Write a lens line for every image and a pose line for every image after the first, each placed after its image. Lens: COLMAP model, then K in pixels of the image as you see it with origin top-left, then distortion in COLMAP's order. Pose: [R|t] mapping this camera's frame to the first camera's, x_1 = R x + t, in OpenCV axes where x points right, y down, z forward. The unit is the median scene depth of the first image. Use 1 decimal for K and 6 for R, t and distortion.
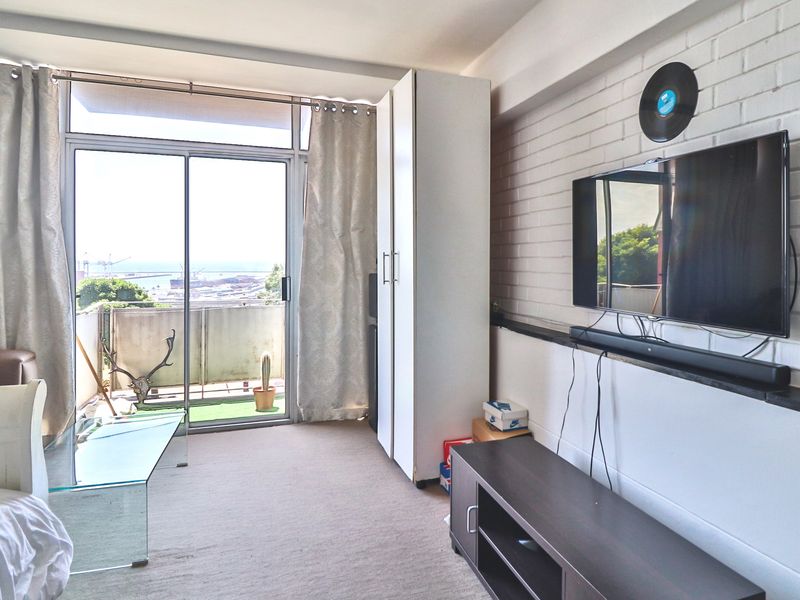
lens RADIAL K [[497.9, 0, 401.7], [0, 497.9, 278.5], [0, 0, 1]] dist [0.006078, -0.019943]
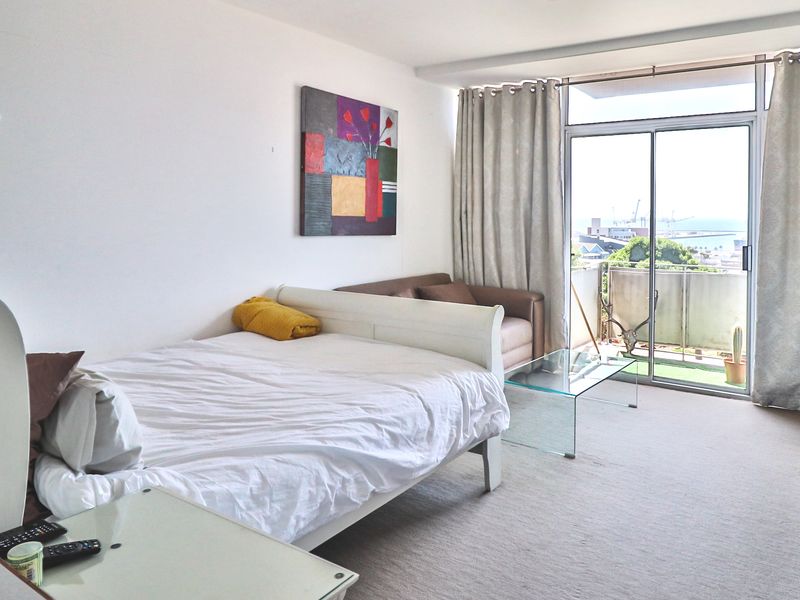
lens RADIAL K [[520.8, 0, 400.4], [0, 520.8, 278.8], [0, 0, 1]] dist [-0.036124, -0.000166]
pose [[0.549239, 0.090199, -0.830783, 0.232454], [-0.024732, 0.995477, 0.091729, -0.014571], [0.835299, -0.029835, 0.548985, -0.094259]]
